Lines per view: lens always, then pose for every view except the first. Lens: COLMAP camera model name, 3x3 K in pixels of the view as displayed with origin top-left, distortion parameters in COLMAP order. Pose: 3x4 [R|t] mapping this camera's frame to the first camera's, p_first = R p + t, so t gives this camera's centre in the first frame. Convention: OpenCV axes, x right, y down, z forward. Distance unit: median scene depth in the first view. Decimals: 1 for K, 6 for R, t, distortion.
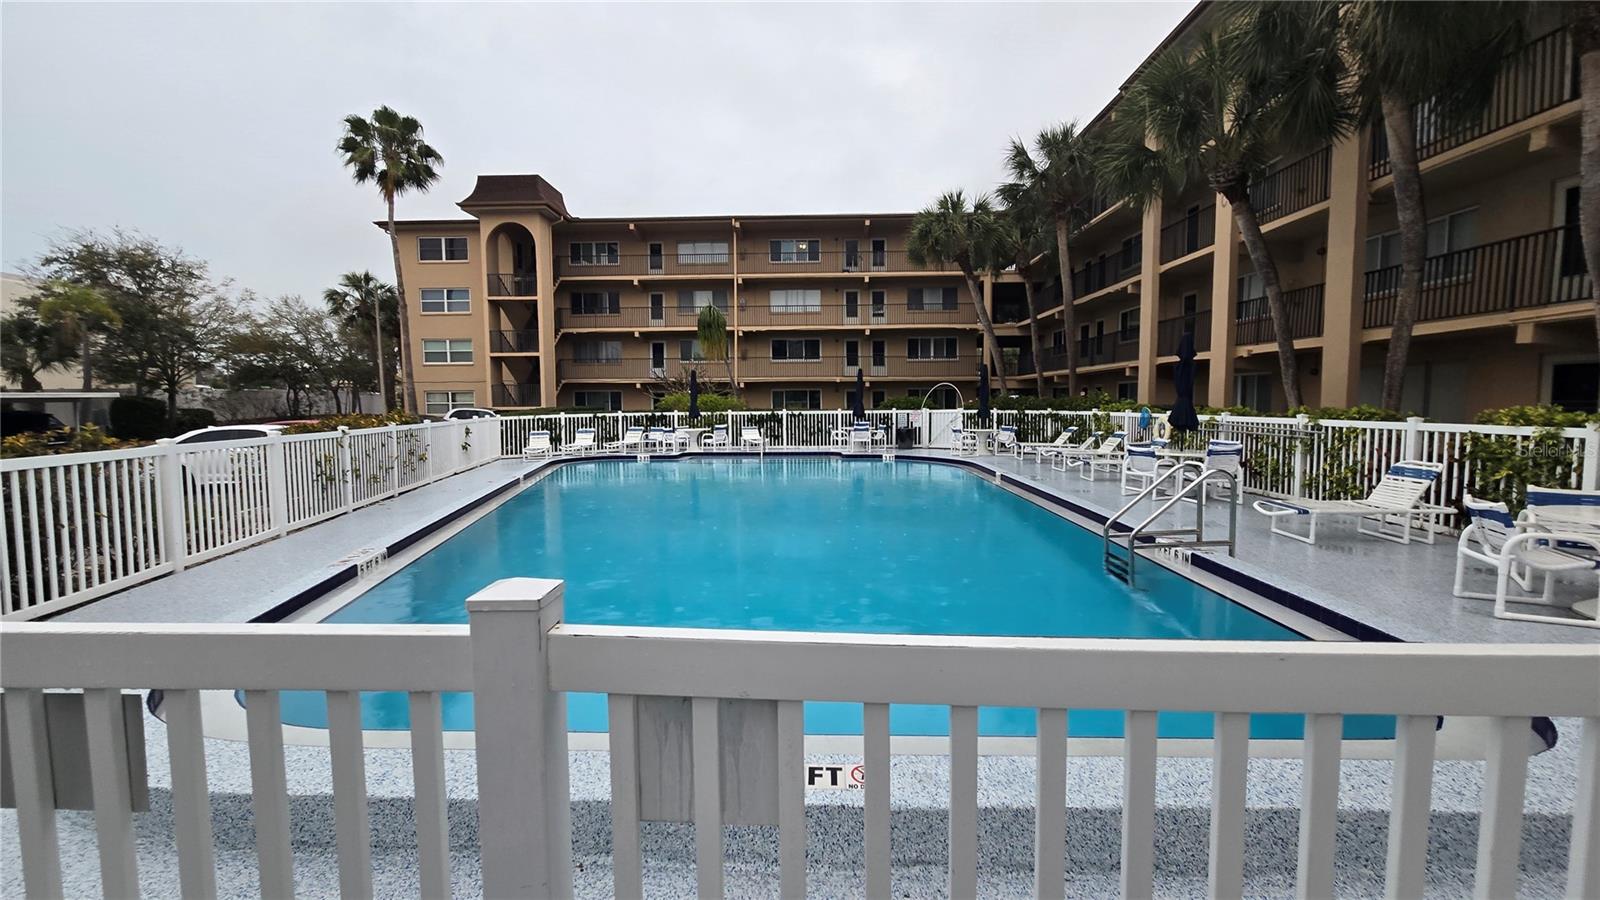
lens RADIAL K [[654.5, 0, 803.1], [0, 654.5, 445.4], [0, 0, 1]] dist [-0.003025, 0.001839]
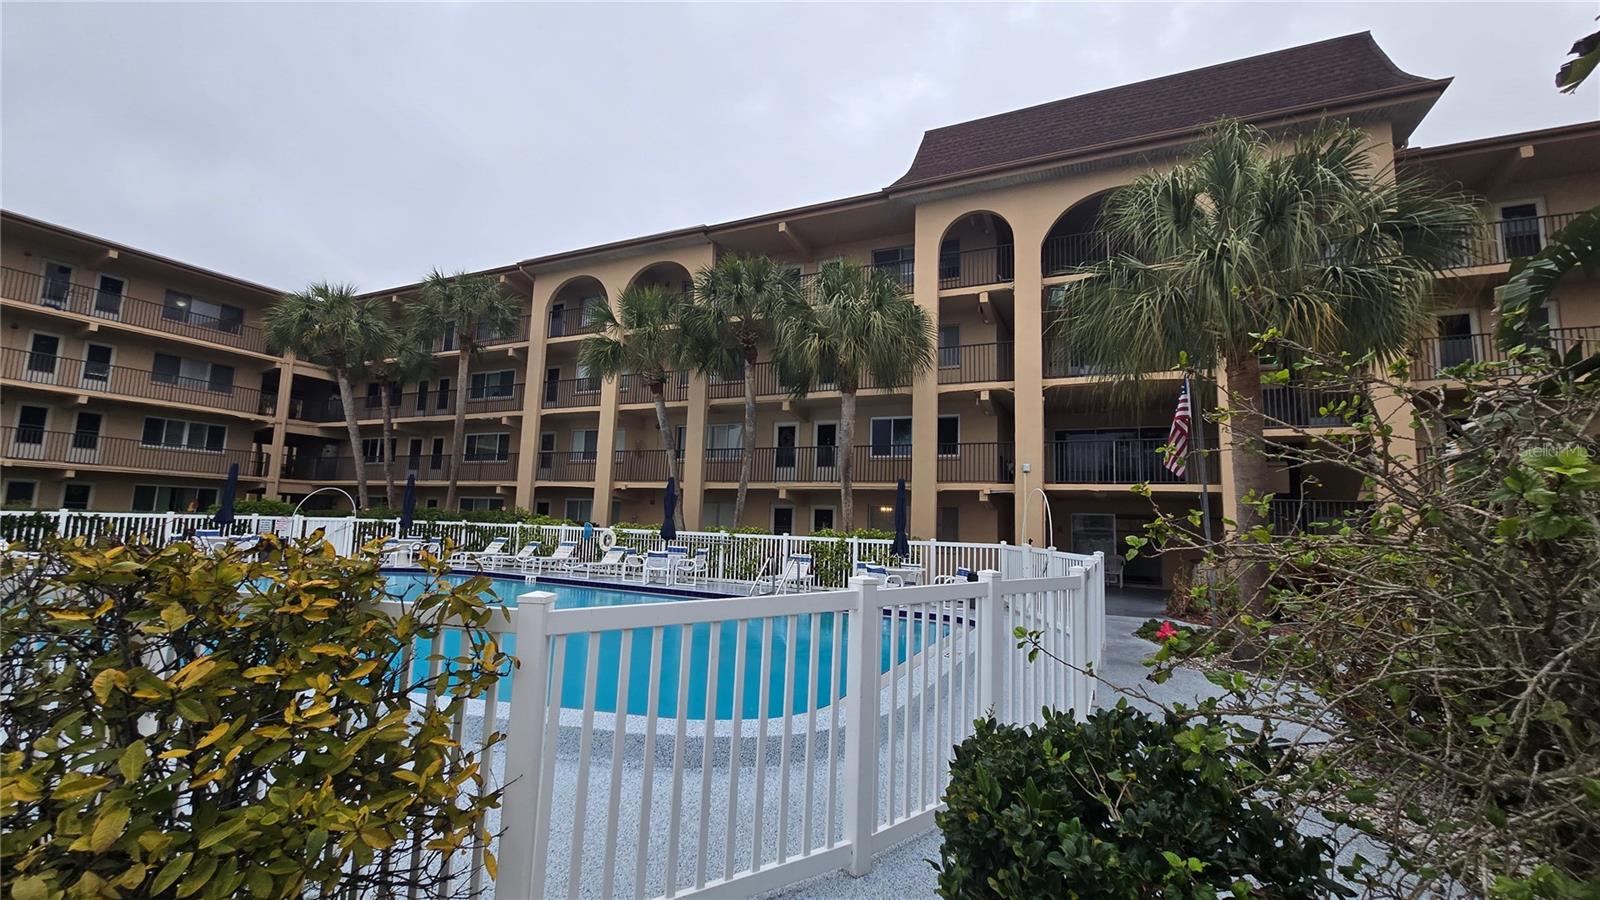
lens RADIAL K [[654.5, 0, 799.6], [0, 654.5, 449.0], [0, 0, 1]] dist [-0.003025, 0.001839]
pose [[0.404014, 0.124203, 0.906281, -0.325174], [0.023716, 0.988984, -0.146110, -0.000938], [-0.914445, 0.080524, 0.396618, 0.035862]]
